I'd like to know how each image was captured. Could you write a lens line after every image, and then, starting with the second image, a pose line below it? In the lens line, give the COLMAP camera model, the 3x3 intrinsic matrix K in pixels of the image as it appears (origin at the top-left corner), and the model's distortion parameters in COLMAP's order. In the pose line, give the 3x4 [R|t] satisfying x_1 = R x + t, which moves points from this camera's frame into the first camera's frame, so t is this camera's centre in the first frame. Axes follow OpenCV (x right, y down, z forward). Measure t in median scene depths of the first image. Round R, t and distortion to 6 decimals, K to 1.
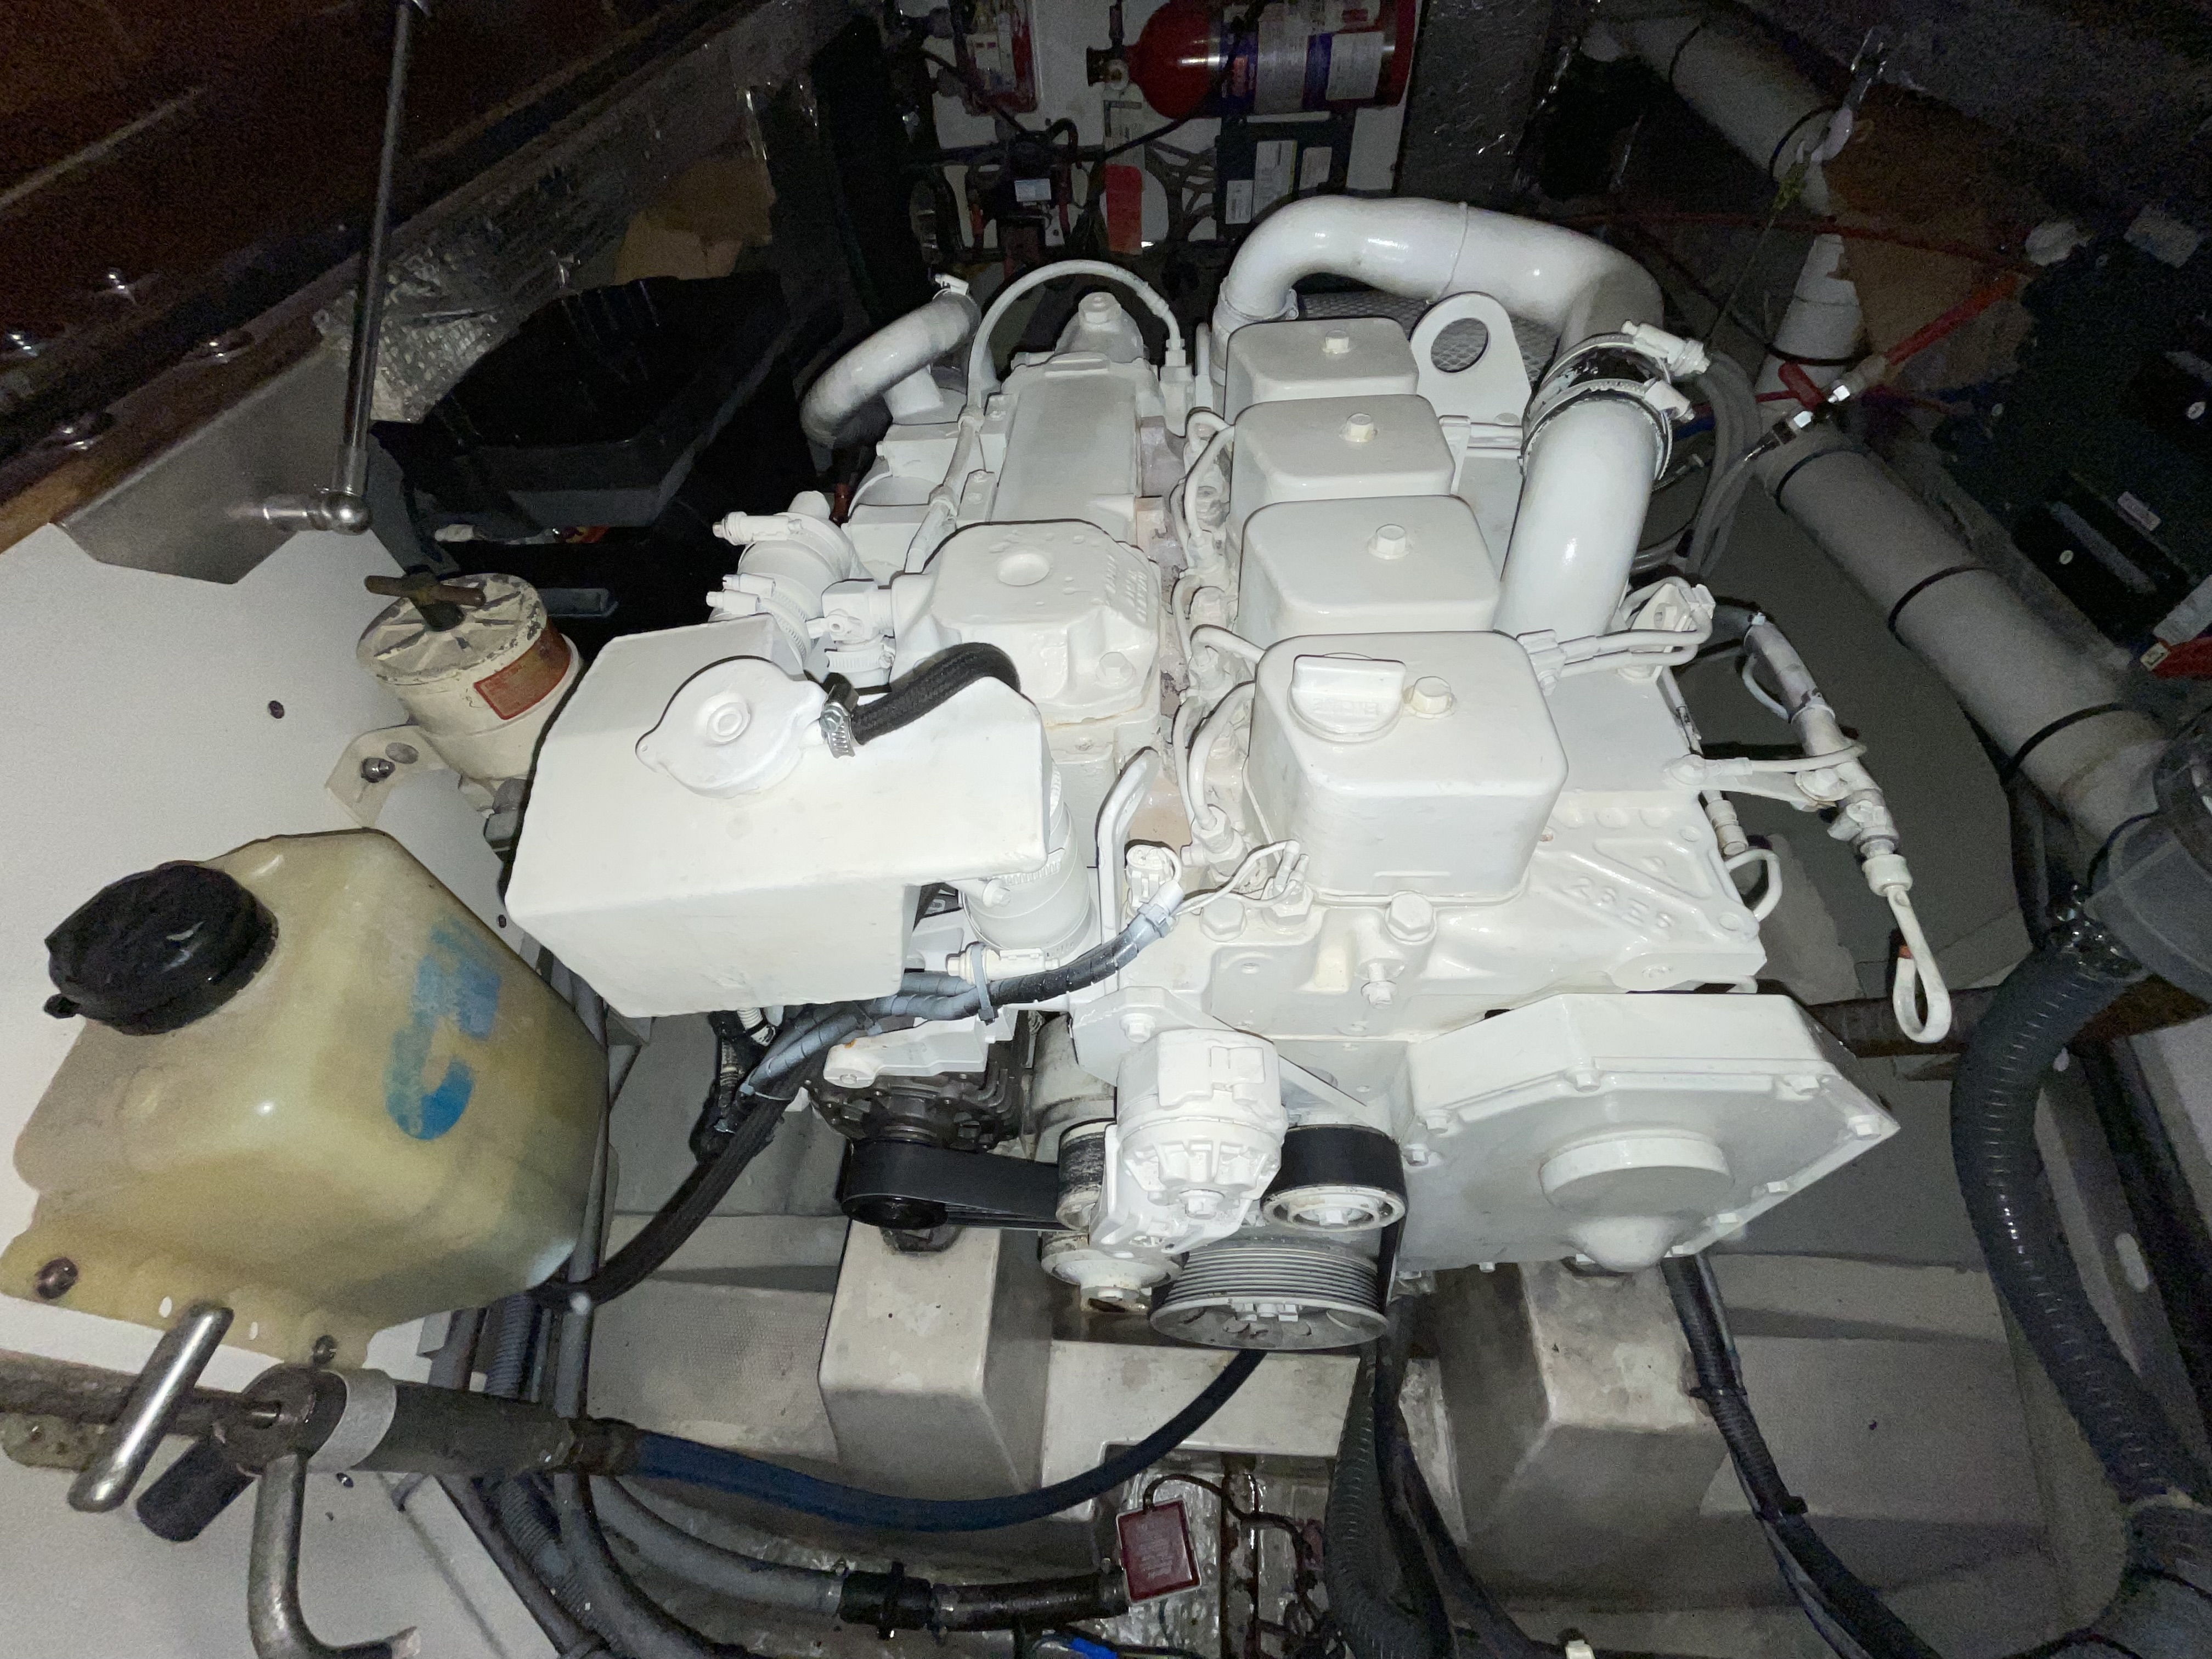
lens RADIAL K [[892.4, 0, 1111.4], [0, 892.4, 829.2], [0, 0, 1]] dist [-0.005048, -0.000665]
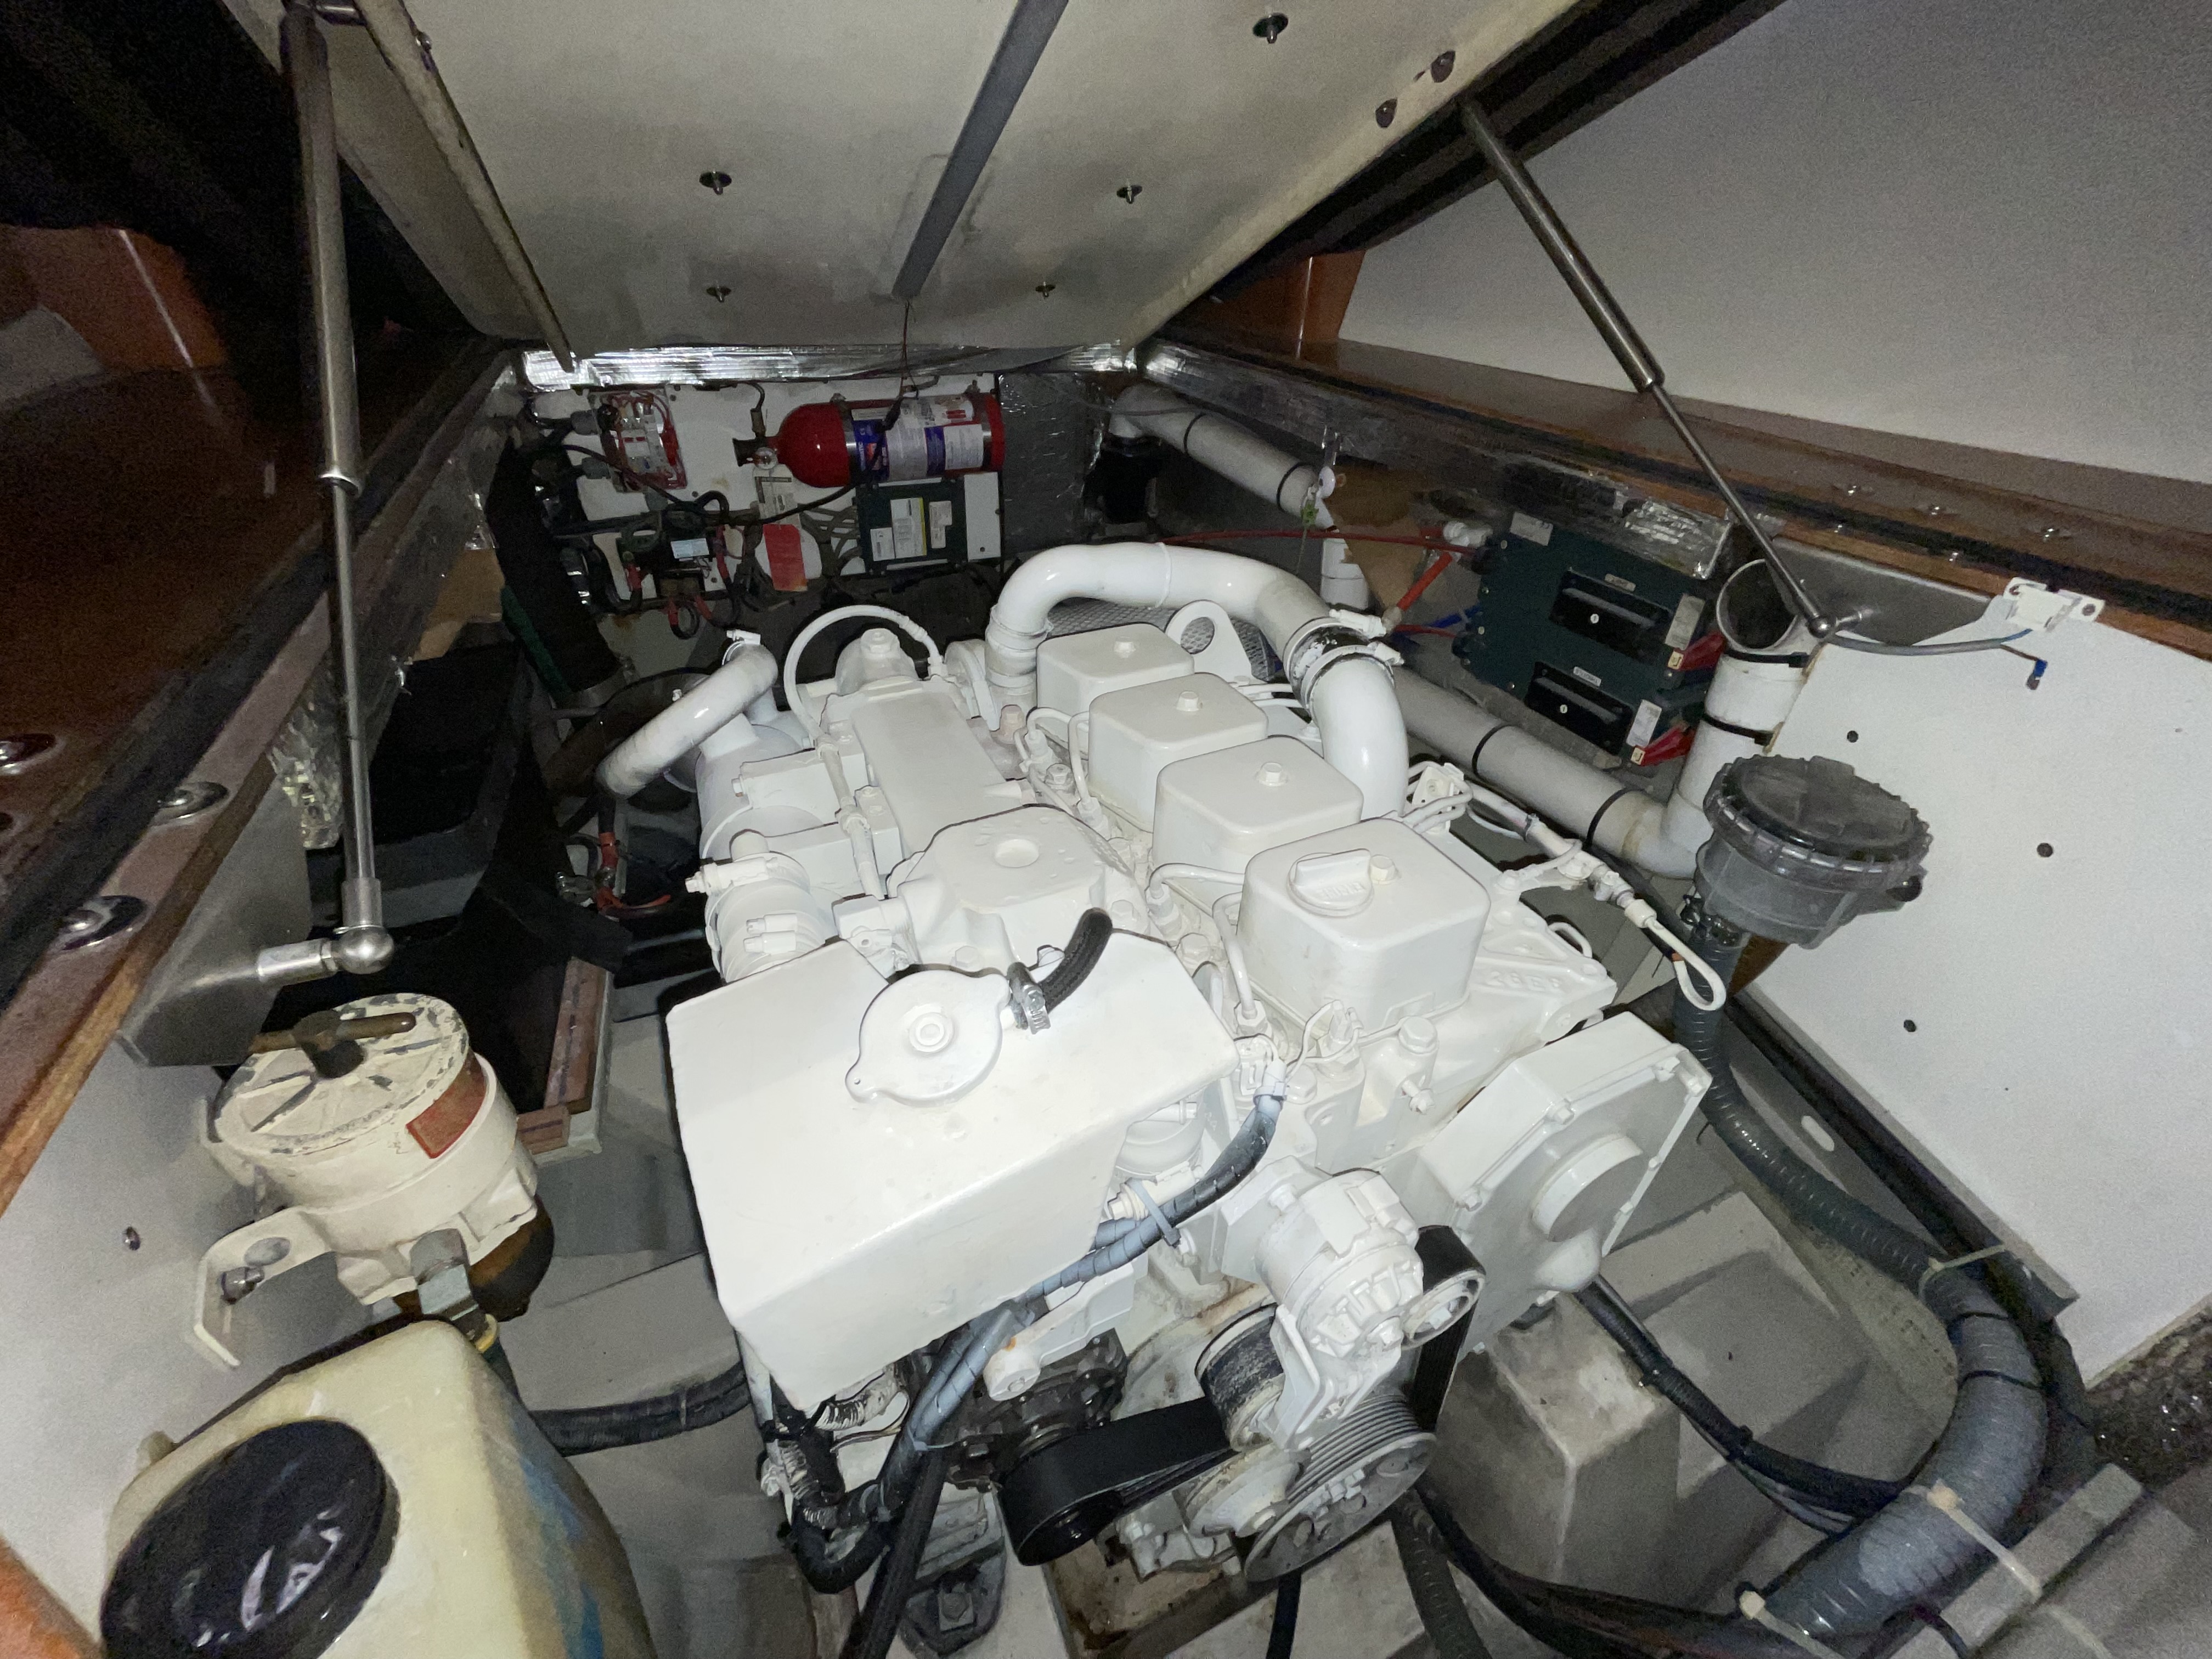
lens RADIAL K [[892.4, 0, 1111.4], [0, 892.4, 829.2], [0, 0, 1]] dist [-0.005048, -0.000665]
pose [[0.885432, -0.204037, 0.417588, -0.252763], [0.313082, 0.925889, -0.211446, -0.020856], [-0.343497, 0.317961, 0.883691, -0.038063]]
